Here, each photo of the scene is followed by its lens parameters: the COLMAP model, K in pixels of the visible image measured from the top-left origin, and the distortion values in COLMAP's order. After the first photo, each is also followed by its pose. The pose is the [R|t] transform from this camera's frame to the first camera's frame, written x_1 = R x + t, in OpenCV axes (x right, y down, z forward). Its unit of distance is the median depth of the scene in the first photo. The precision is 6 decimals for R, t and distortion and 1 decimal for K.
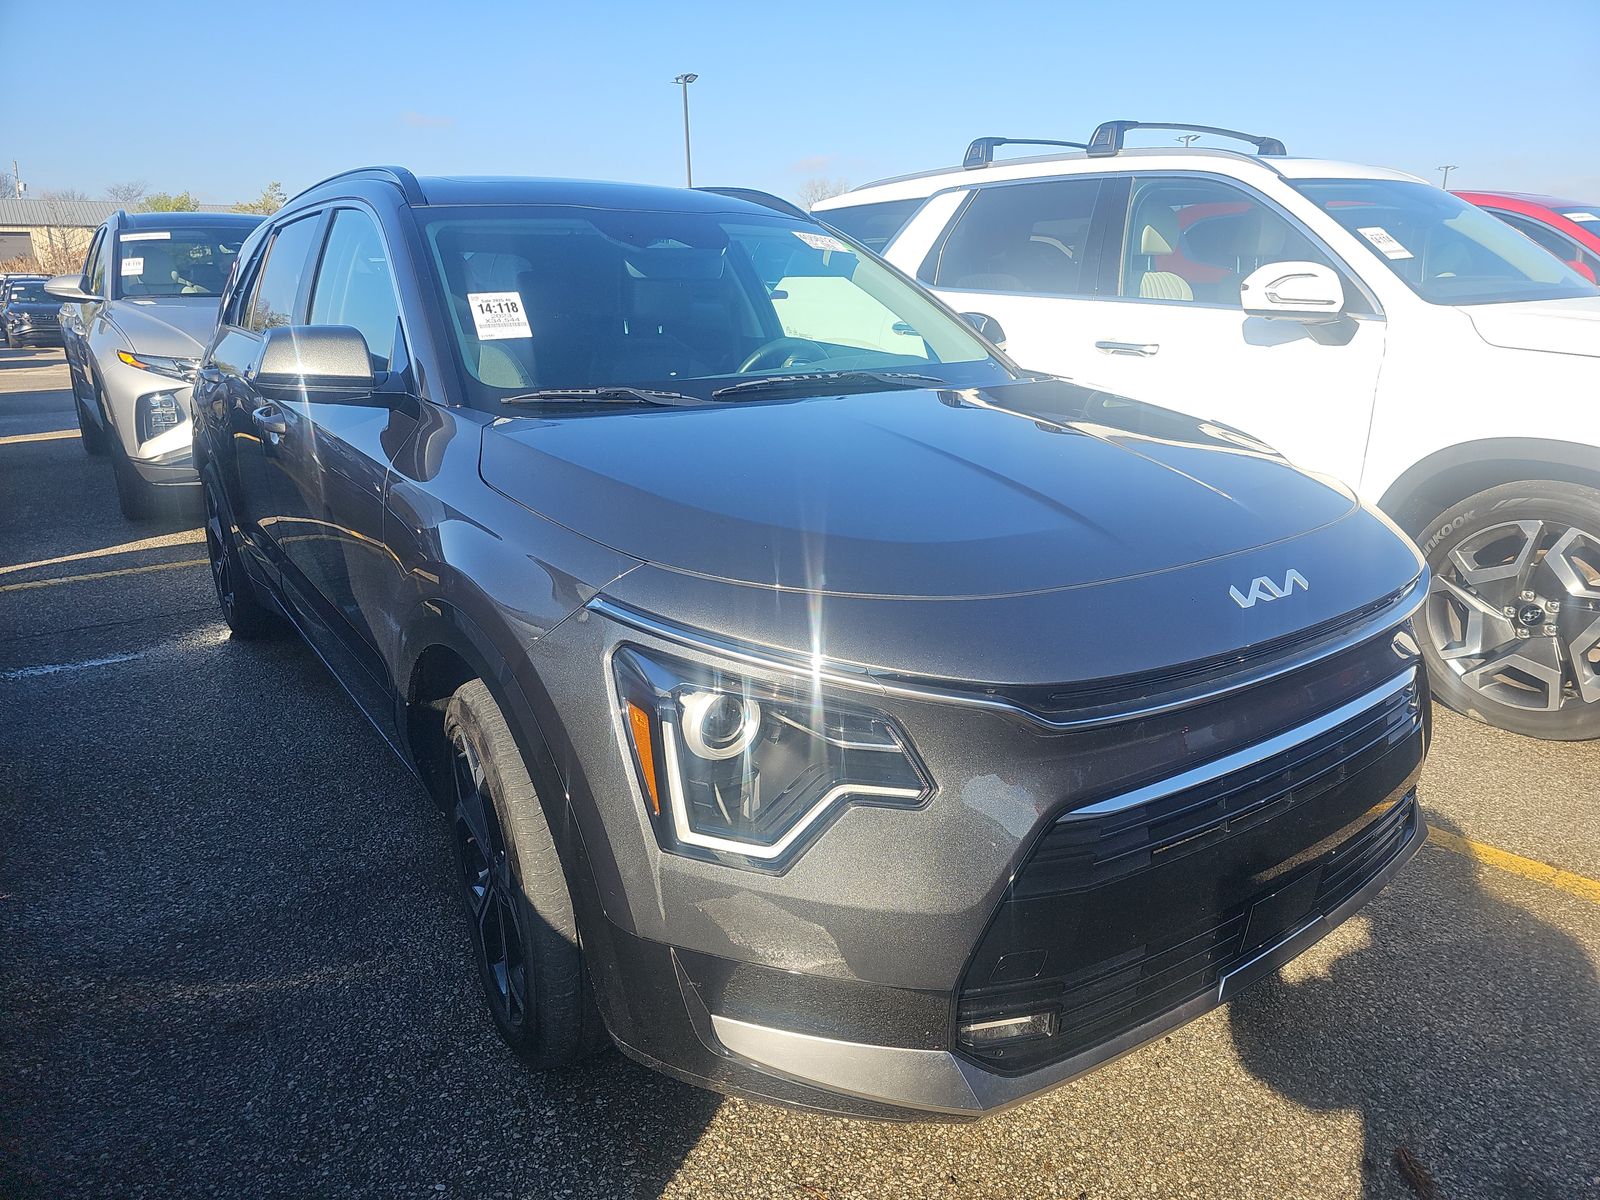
lens RADIAL K [[1071.6, 0, 802.1], [0, 1071.6, 628.0], [0, 0, 1]] dist [0.054633, -0.050649]
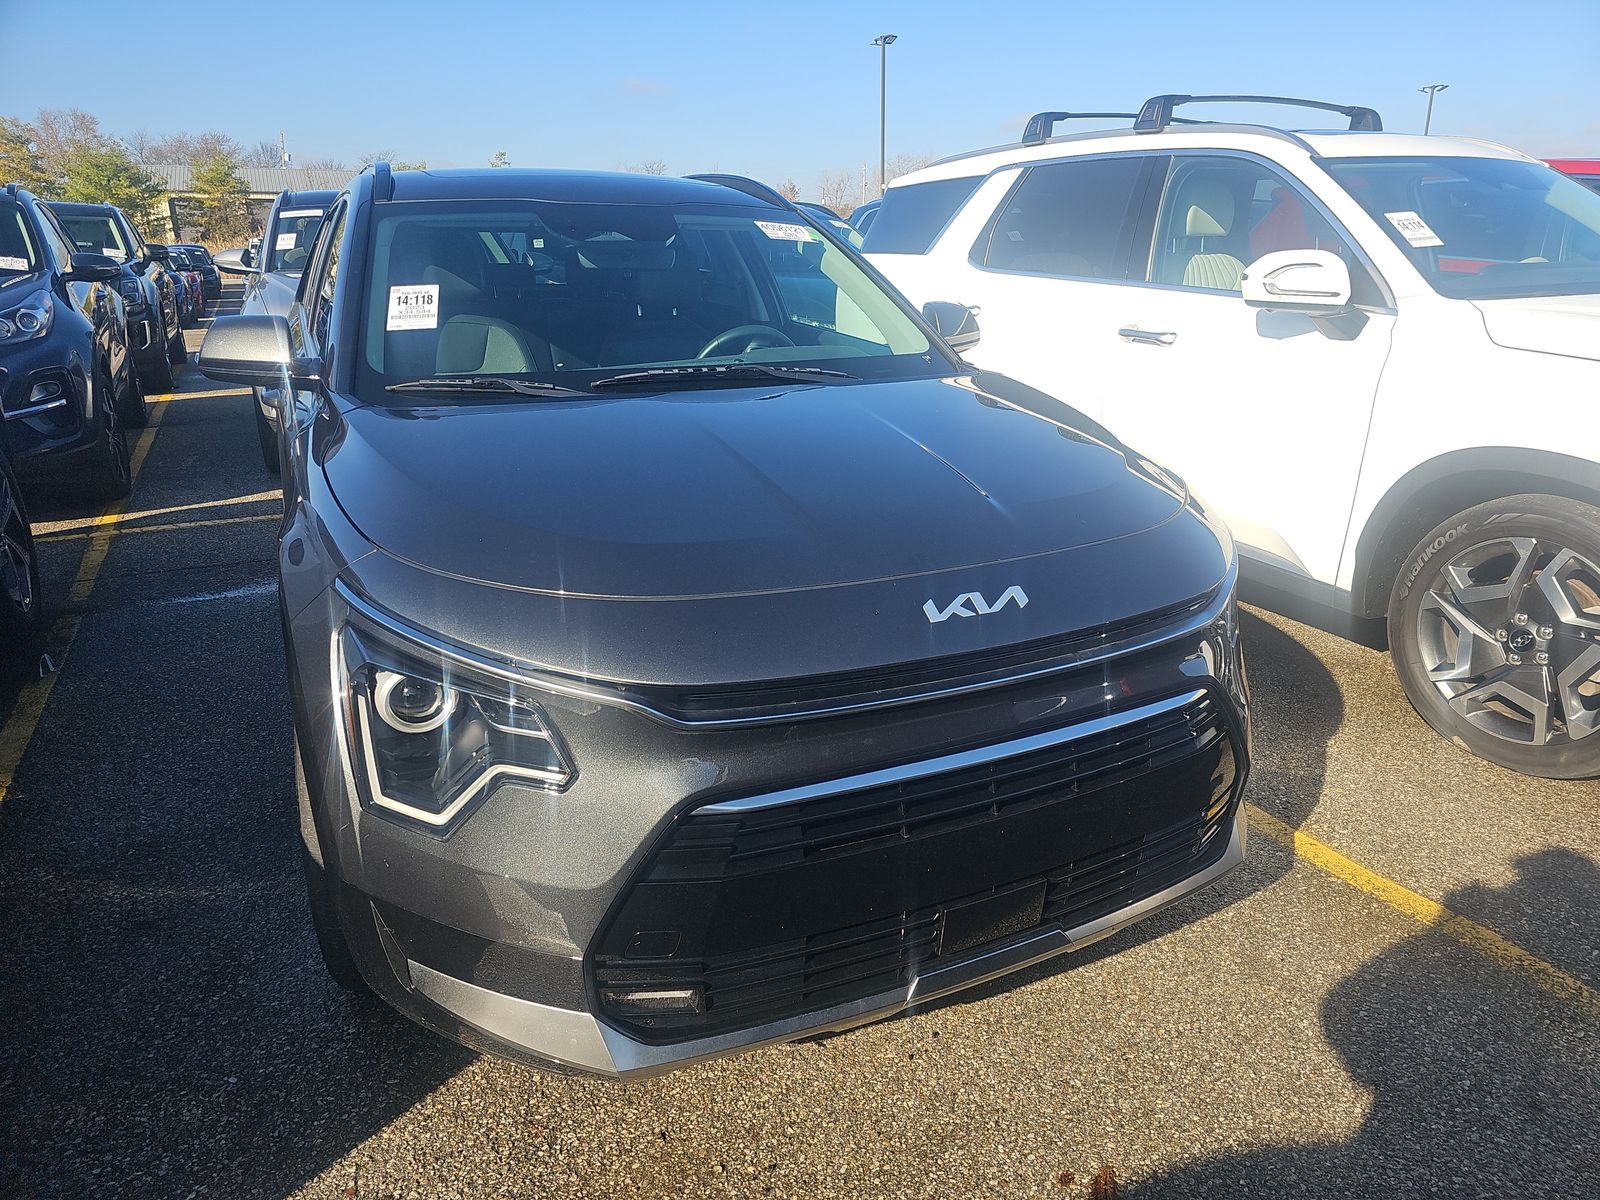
lens RADIAL K [[1064.2, 0, 803.4], [0, 1064.2, 630.8], [0, 0, 1]] dist [0.054989, -0.049071]
pose [[0.983883, 0.062758, -0.167437, 0.220104], [-0.056947, 0.997604, 0.039284, -0.020906], [0.169501, -0.029116, 0.985100, -0.006527]]
